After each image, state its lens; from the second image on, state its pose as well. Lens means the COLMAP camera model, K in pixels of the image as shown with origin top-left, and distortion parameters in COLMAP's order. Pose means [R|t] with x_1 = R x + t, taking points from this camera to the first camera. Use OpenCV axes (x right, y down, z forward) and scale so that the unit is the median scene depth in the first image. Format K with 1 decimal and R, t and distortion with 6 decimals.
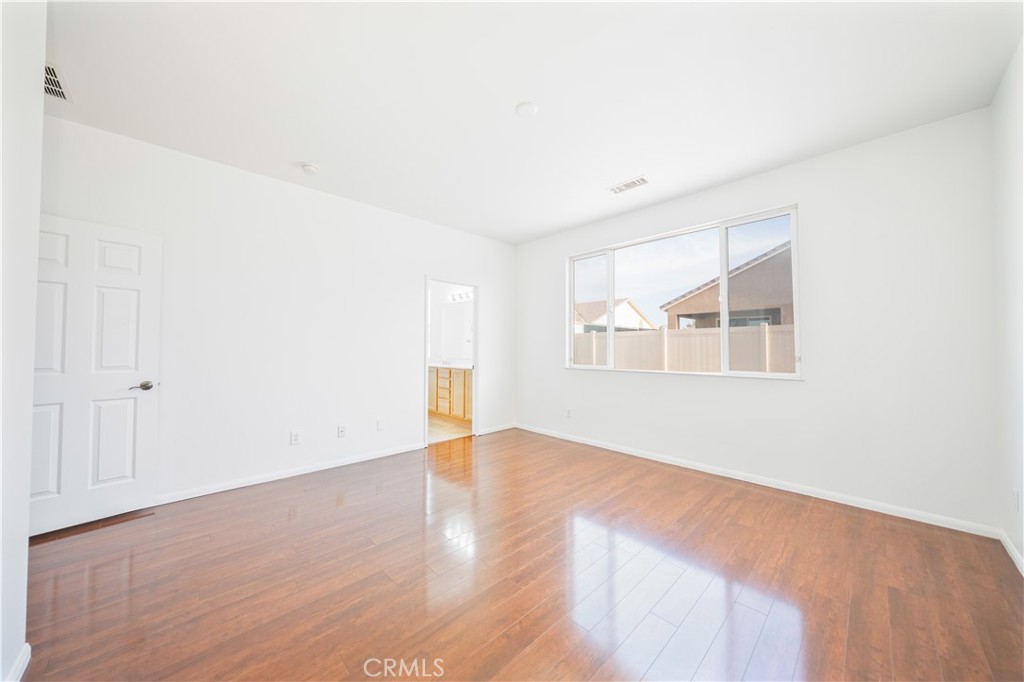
lens RADIAL K [[350.0, 0, 513.0], [0, 350.0, 338.1], [0, 0, 1]] dist [-0.001732, -0.000140]
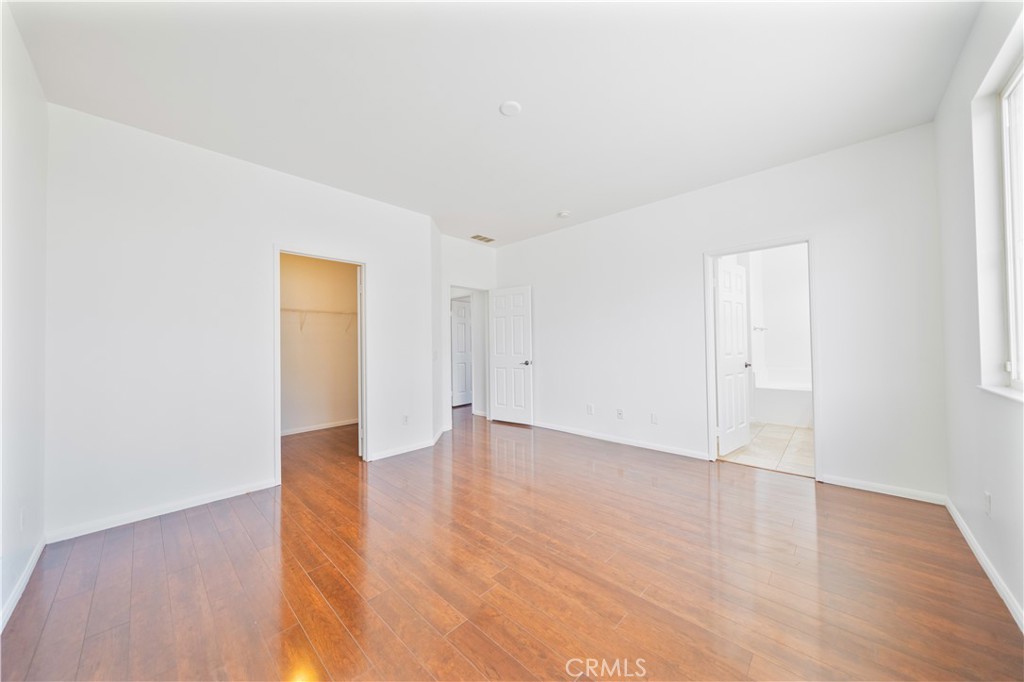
lens RADIAL K [[350.0, 0, 513.0], [0, 350.0, 338.1], [0, 0, 1]] dist [-0.001732, -0.000140]
pose [[0.039157, -0.024534, -0.998932, 0.747167], [0.042895, 0.998818, -0.022849, 0.030145], [0.998312, -0.041954, 0.040163, 0.681867]]
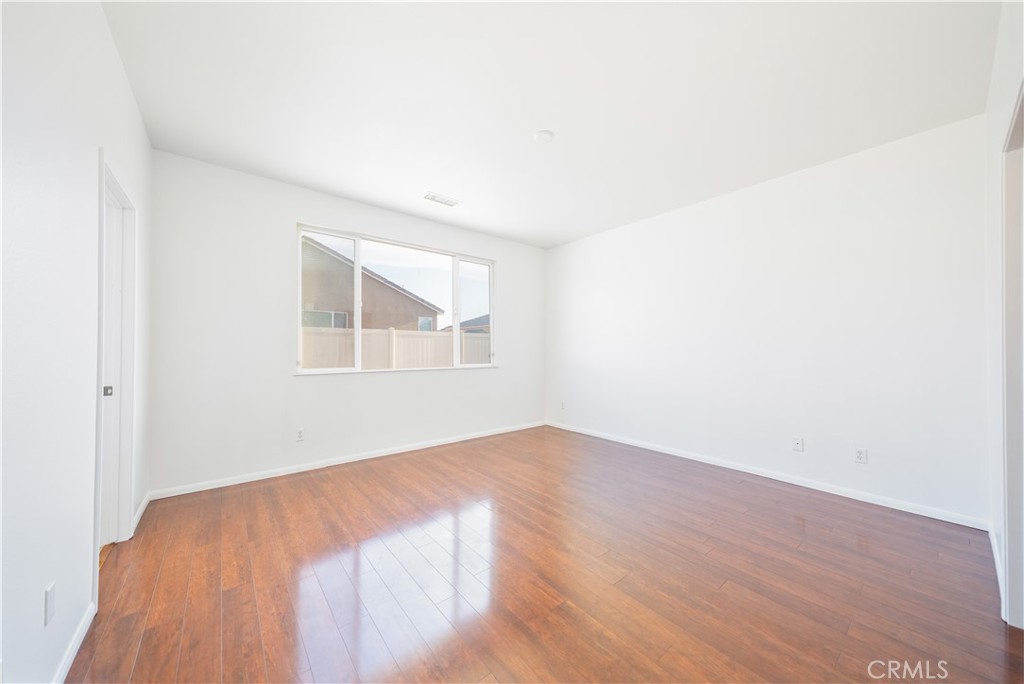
lens RADIAL K [[354.4, 0, 514.3], [0, 354.4, 347.9], [0, 0, 1]] dist [0.011777, 0.000008]
pose [[0.079932, 0.003312, 0.996795, -0.793372], [-0.030928, 0.999521, -0.000841, 0.024879], [-0.996320, -0.030761, 0.079996, 0.712306]]
